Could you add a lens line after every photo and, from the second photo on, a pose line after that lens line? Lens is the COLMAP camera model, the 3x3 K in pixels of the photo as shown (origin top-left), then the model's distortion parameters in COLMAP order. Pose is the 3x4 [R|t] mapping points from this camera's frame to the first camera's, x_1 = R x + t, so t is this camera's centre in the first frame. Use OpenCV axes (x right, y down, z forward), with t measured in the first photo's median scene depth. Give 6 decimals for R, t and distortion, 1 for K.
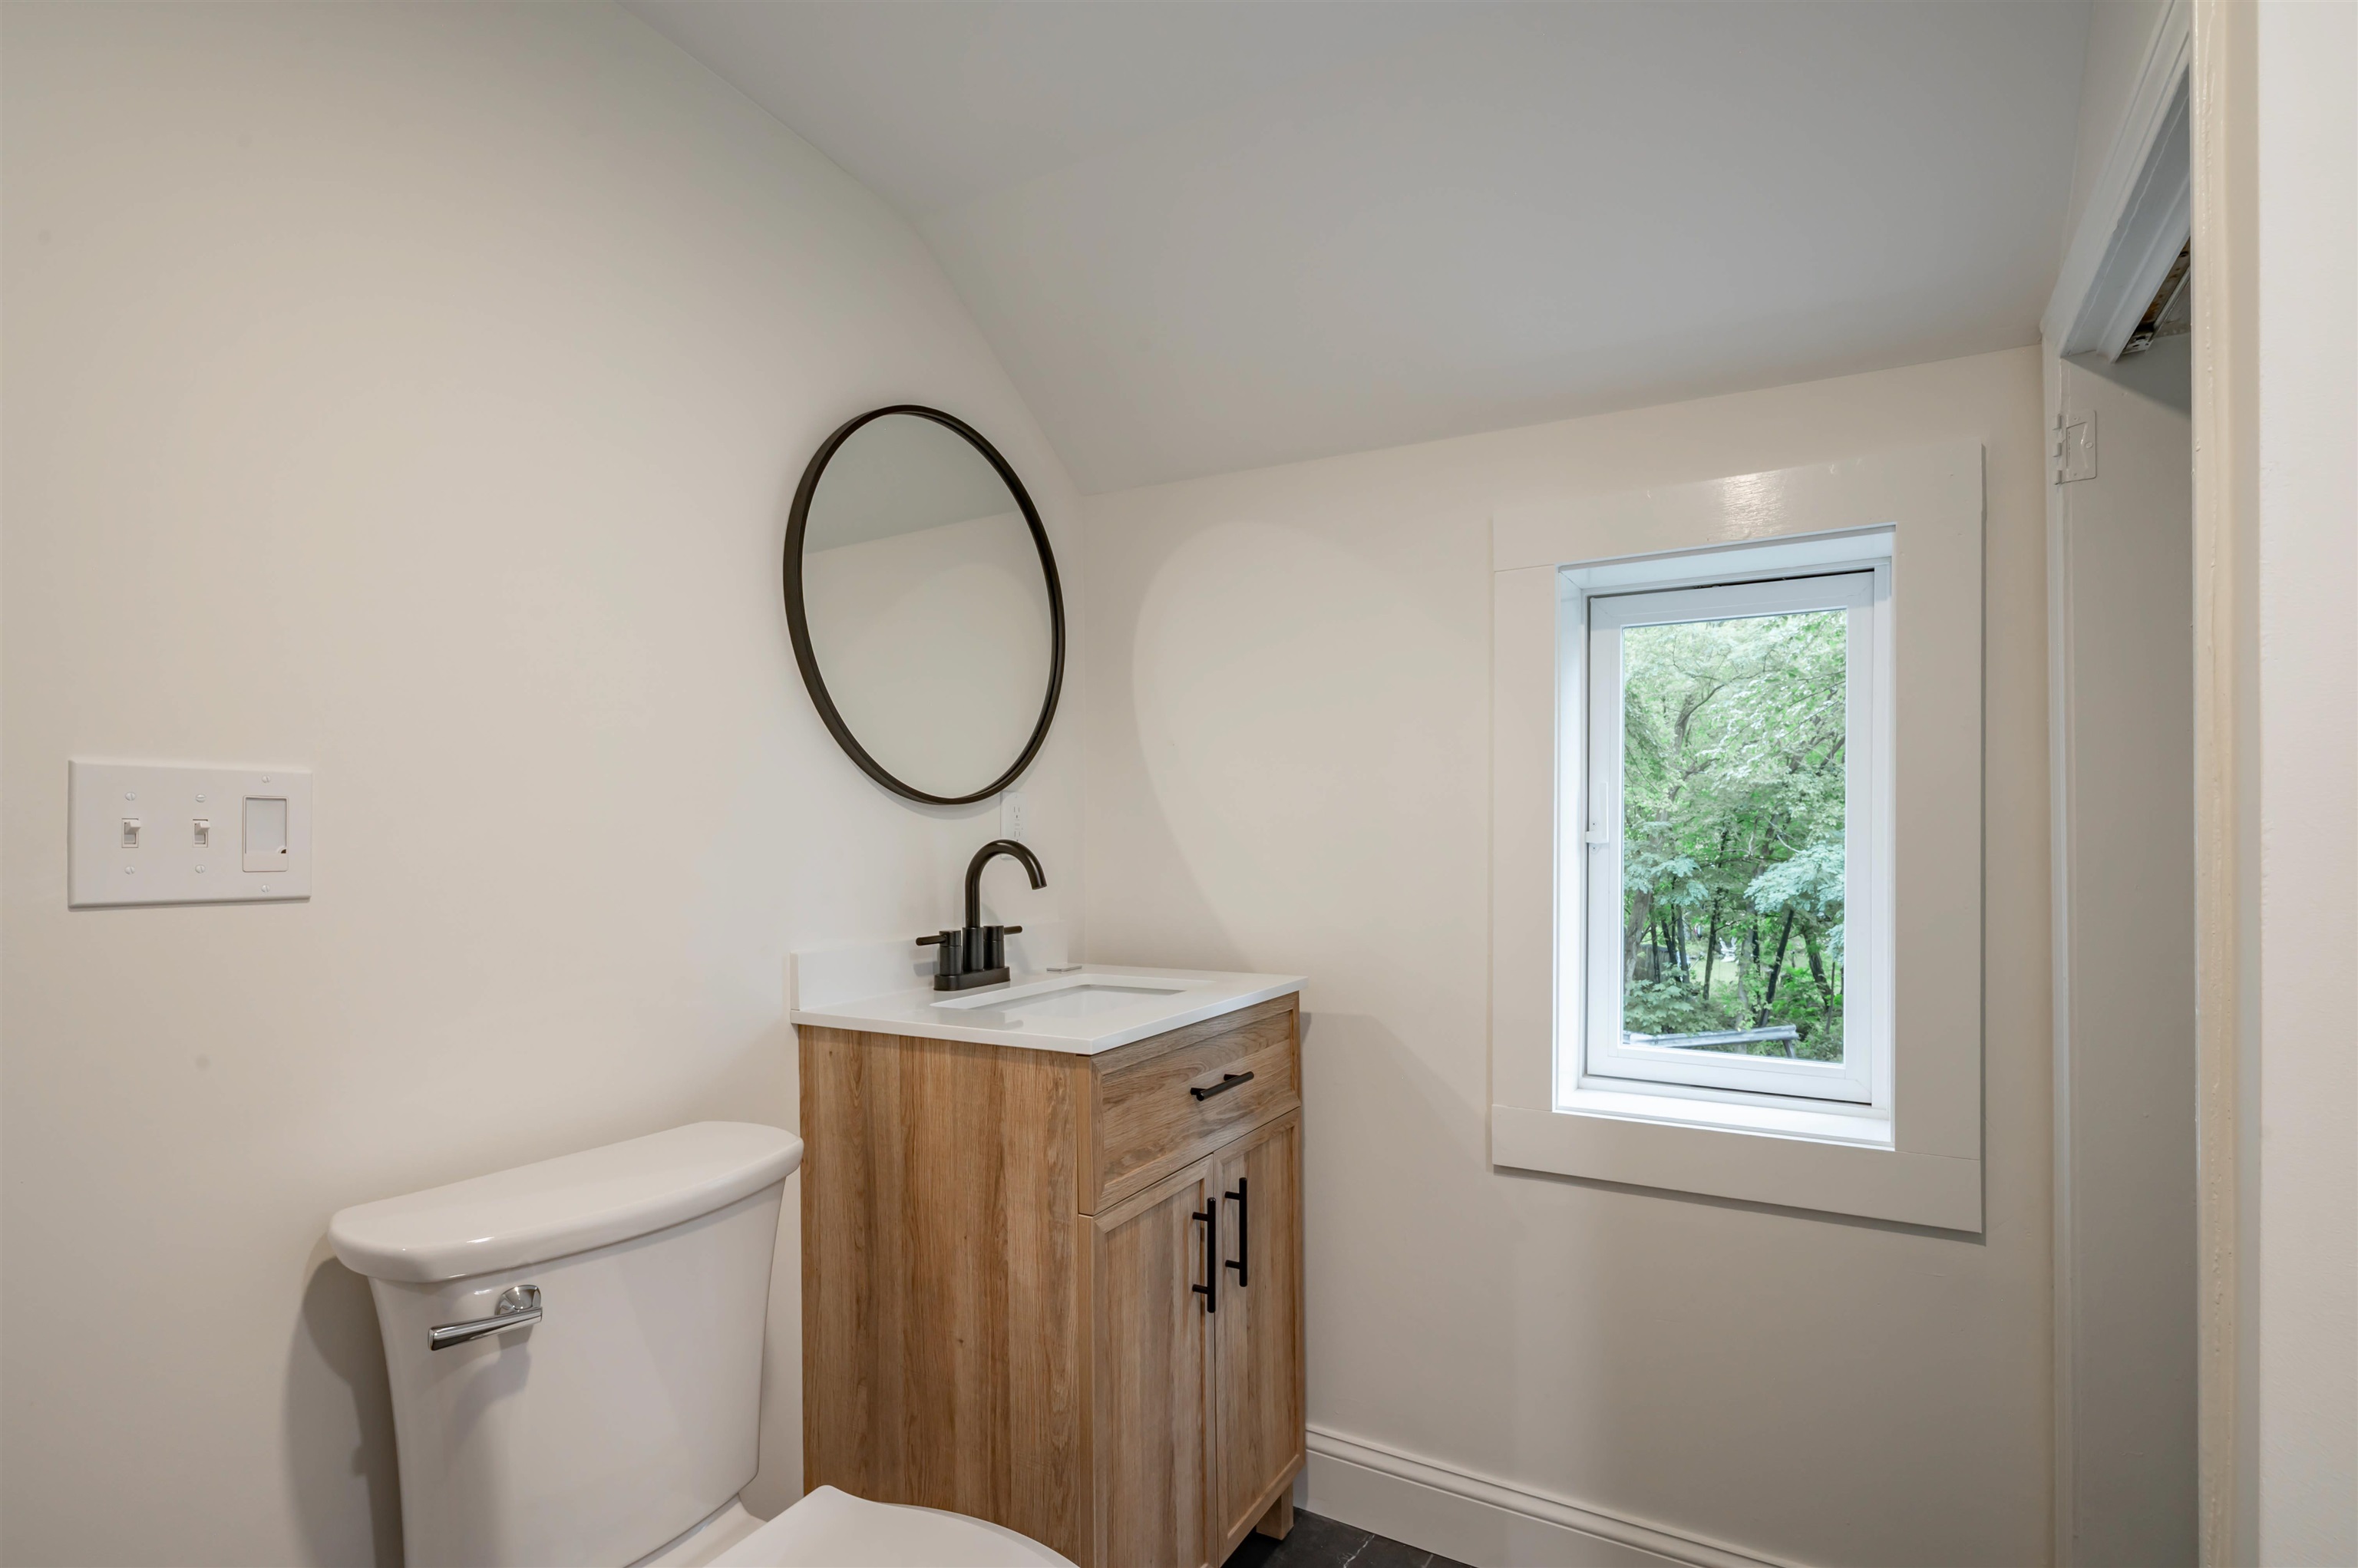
lens RADIAL K [[1153.3, 0, 1185.9], [0, 1153.3, 831.8], [0, 0, 1]] dist [-0.002116, 0.002099]
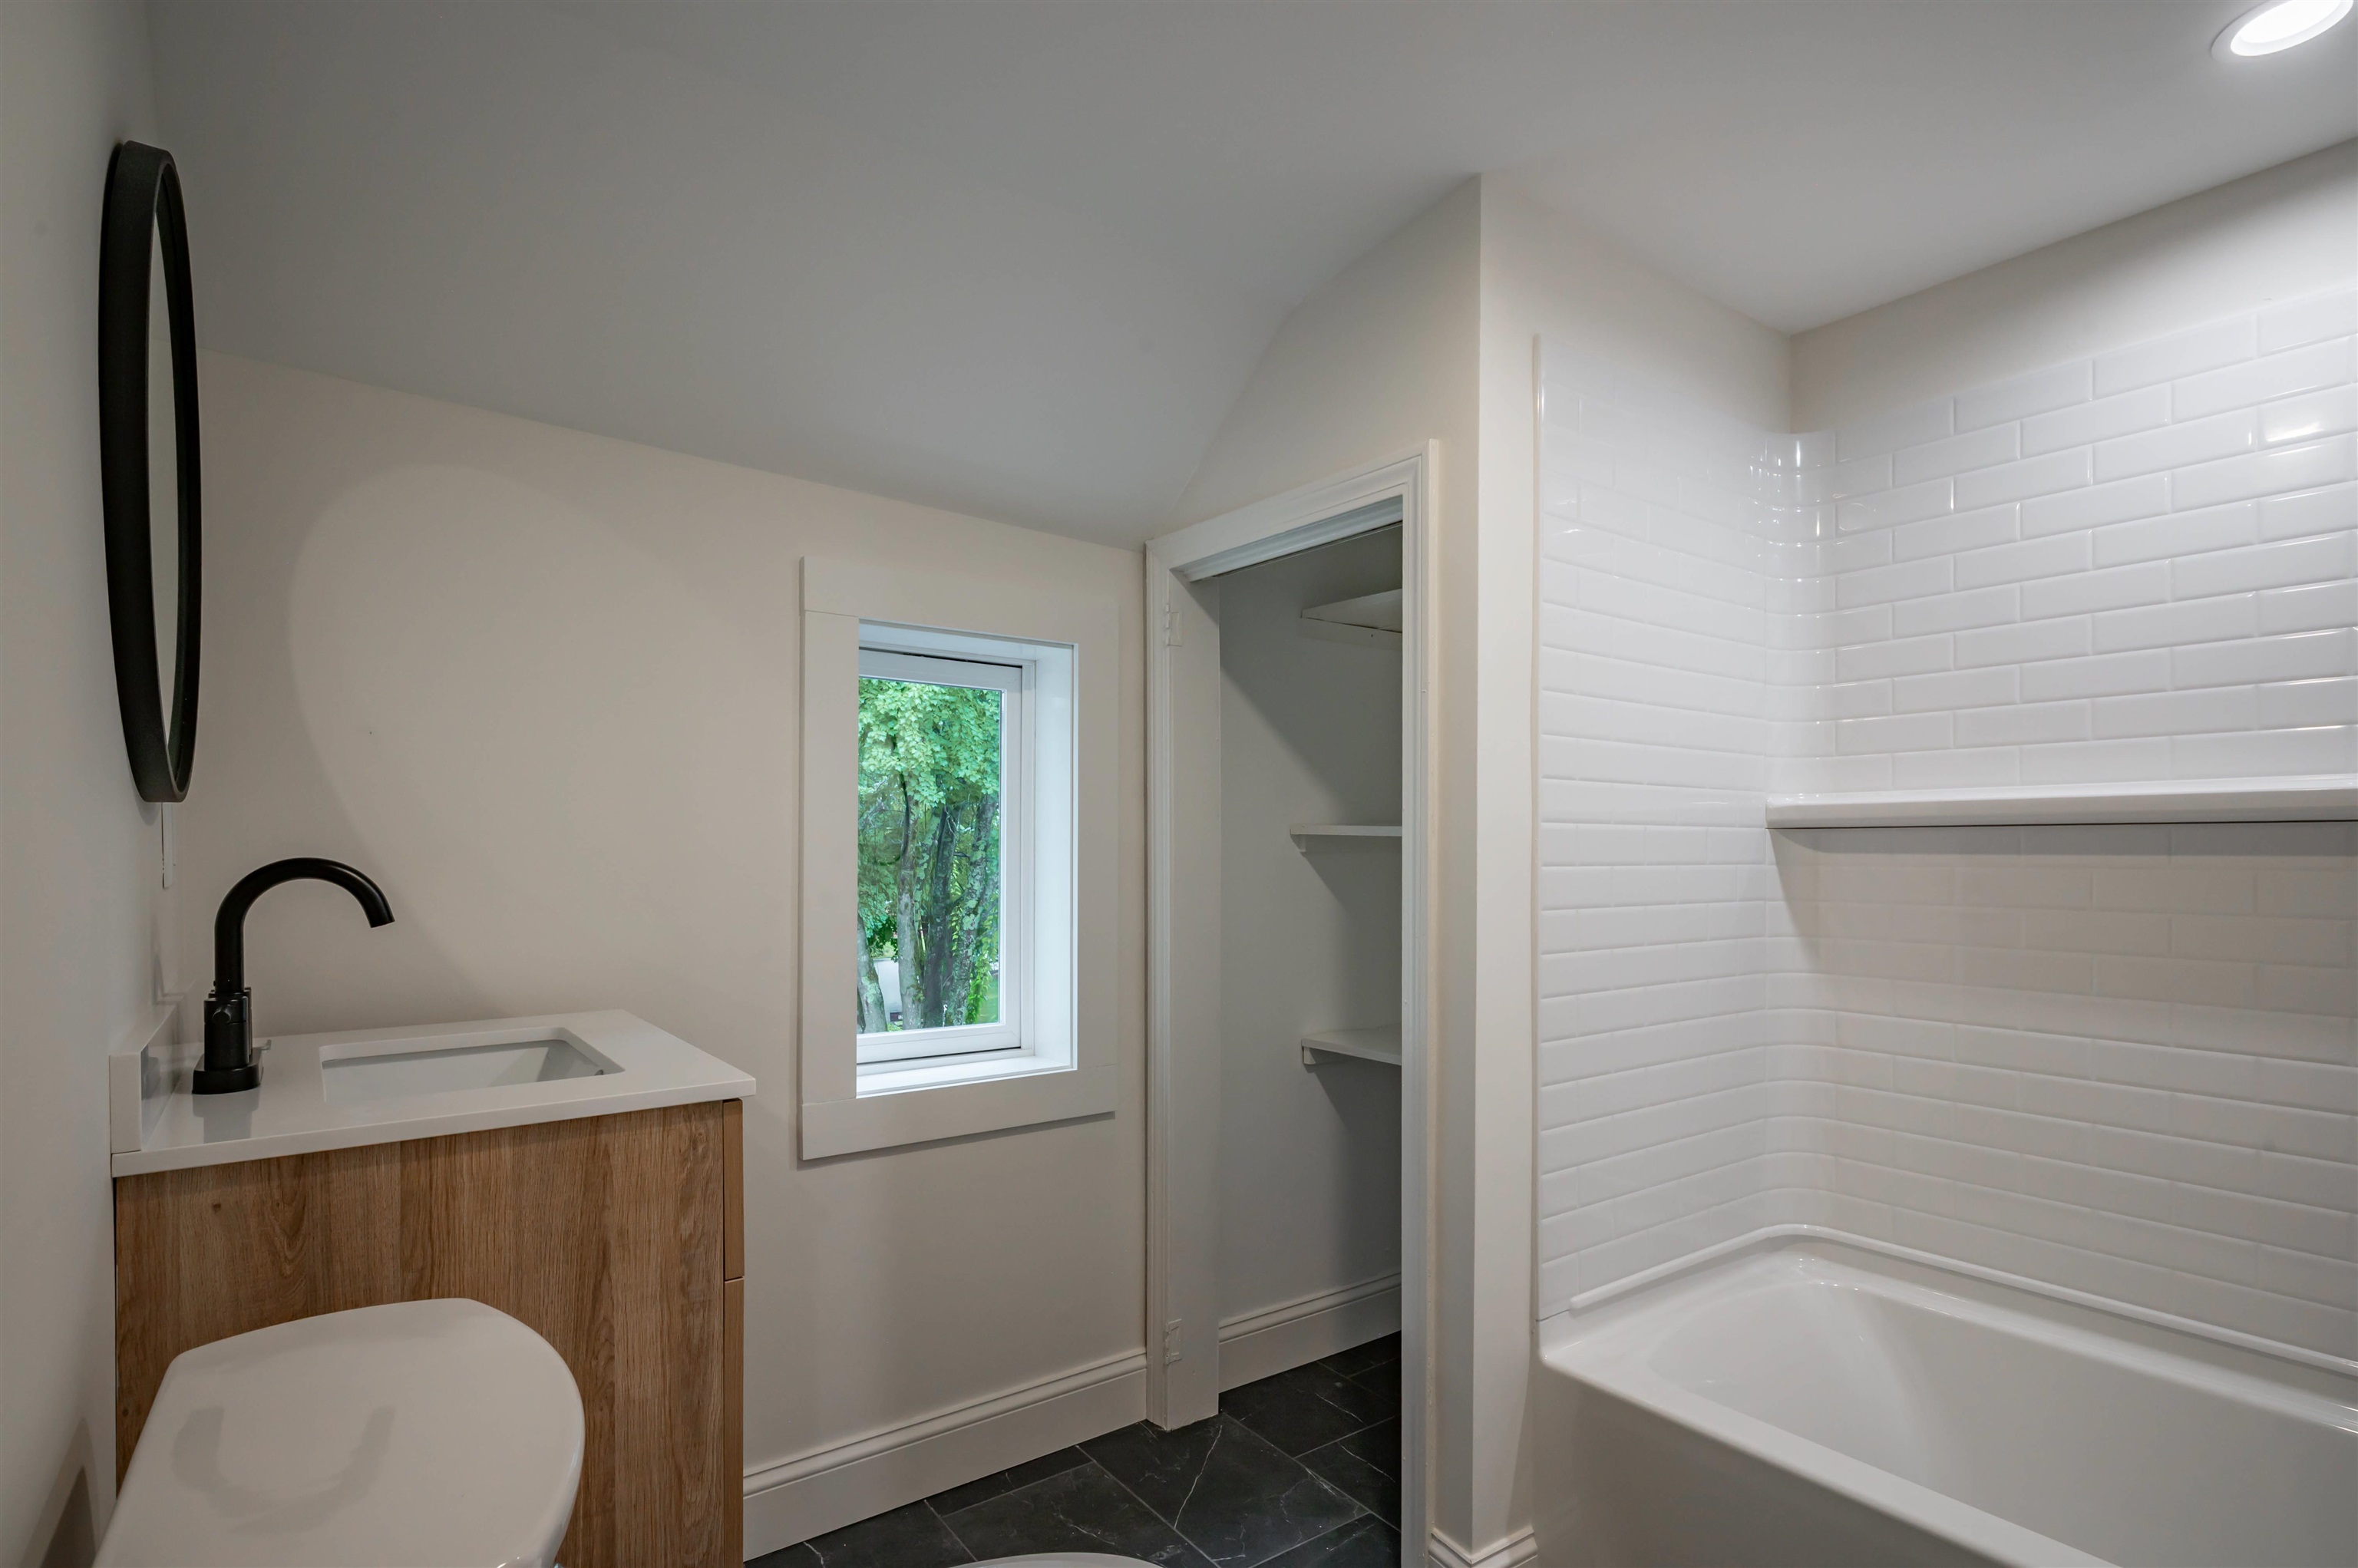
lens RADIAL K [[1153.3, 0, 1179.2], [0, 1153.3, 857.3], [0, 0, 1]] dist [-0.002116, 0.002099]
pose [[0.391874, 0.003202, 0.920013, -0.739183], [-0.001575, 0.999995, -0.002810, 0.008815], [-0.920018, -0.000348, 0.391877, 0.322811]]
